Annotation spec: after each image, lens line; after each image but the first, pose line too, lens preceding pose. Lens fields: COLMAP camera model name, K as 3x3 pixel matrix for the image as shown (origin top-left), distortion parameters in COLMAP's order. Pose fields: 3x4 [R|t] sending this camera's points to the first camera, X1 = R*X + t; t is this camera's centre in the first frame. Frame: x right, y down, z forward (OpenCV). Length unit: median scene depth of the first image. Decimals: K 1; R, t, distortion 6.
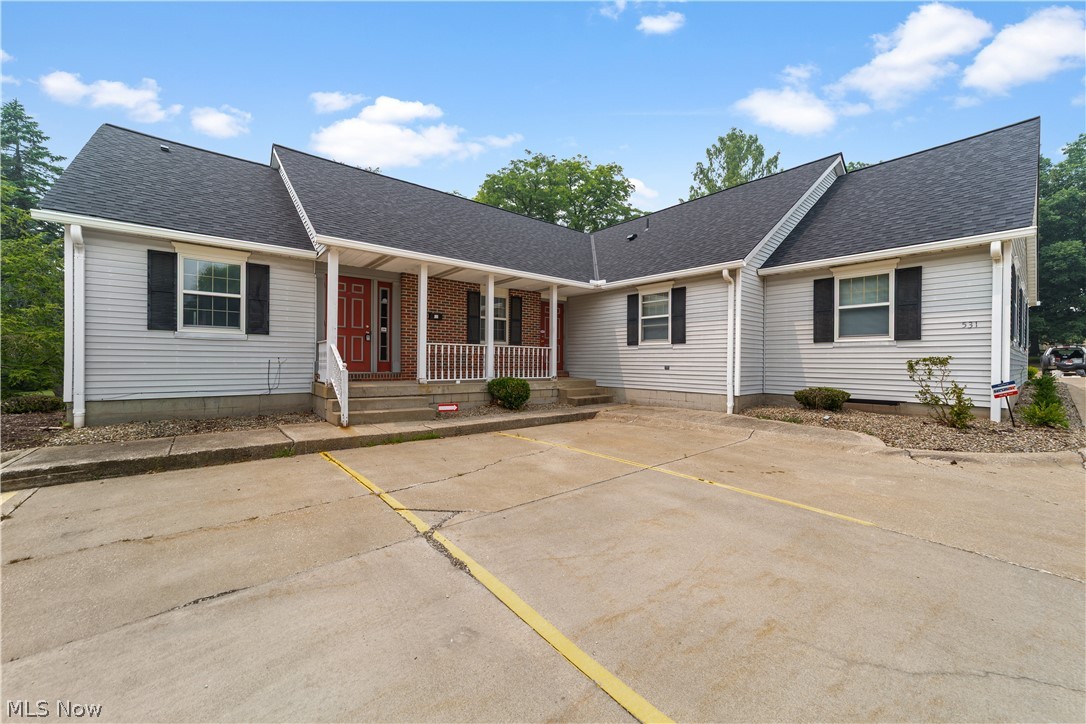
lens RADIAL K [[423.0, 0, 543.0], [0, 423.0, 362.0], [0, 0, 1]] dist [-0.001043, -0.000016]
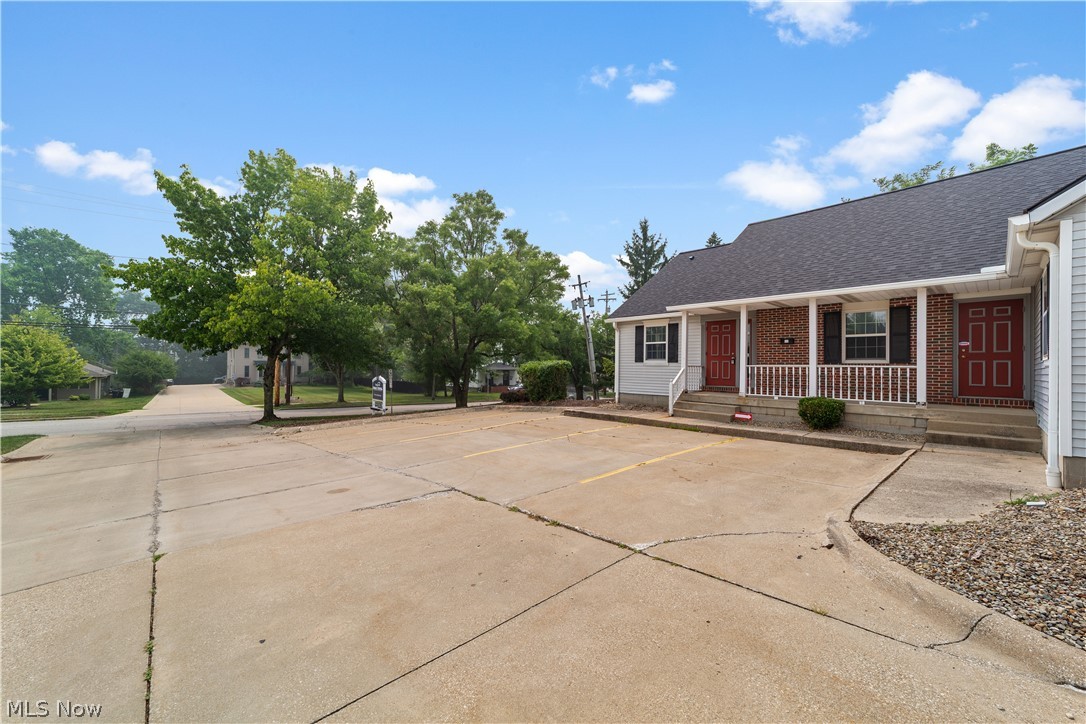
lens RADIAL K [[428.5, 0, 540.1], [0, 428.5, 369.2], [0, 0, 1]] dist [-0.001483, -0.000035]
pose [[0.051055, -0.002150, -0.998694, 0.901448], [-0.011584, 0.999929, -0.002745, -0.020417], [0.998629, 0.011709, 0.051026, 0.275083]]
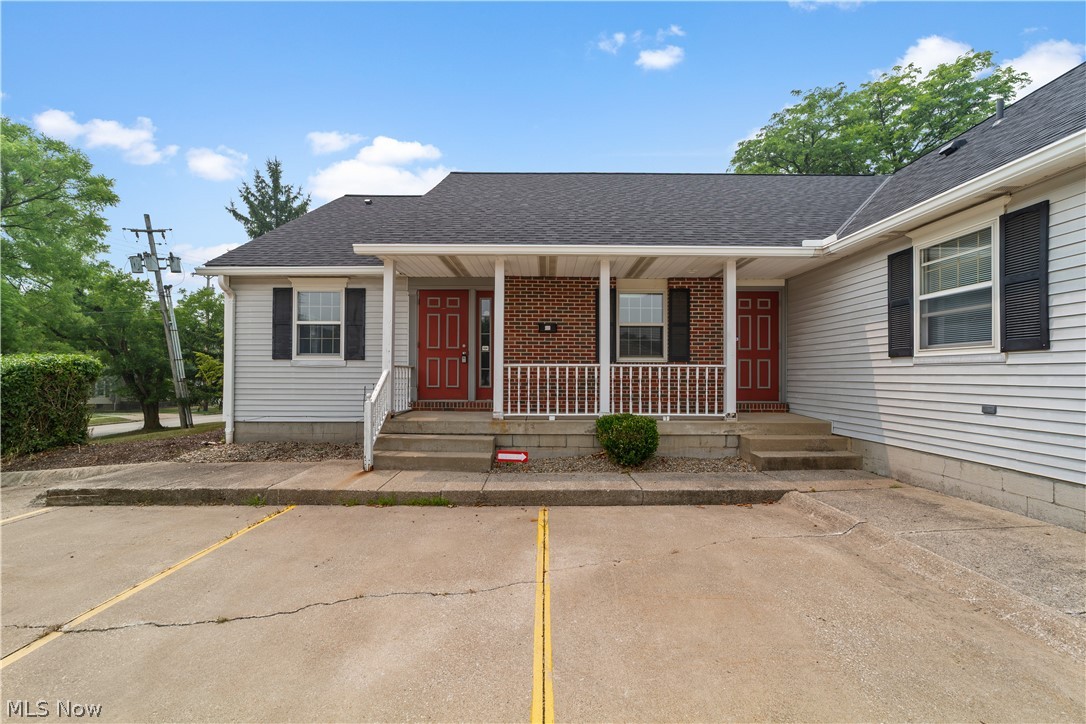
lens RADIAL K [[425.4, 0, 547.5], [0, 425.4, 369.7], [0, 0, 1]] dist [-0.014820, 0.008839]
pose [[0.769430, -0.012007, -0.638619, 0.236864], [0.002393, 0.999870, -0.015915, -0.021412], [0.638727, 0.010717, 0.769359, 0.426175]]
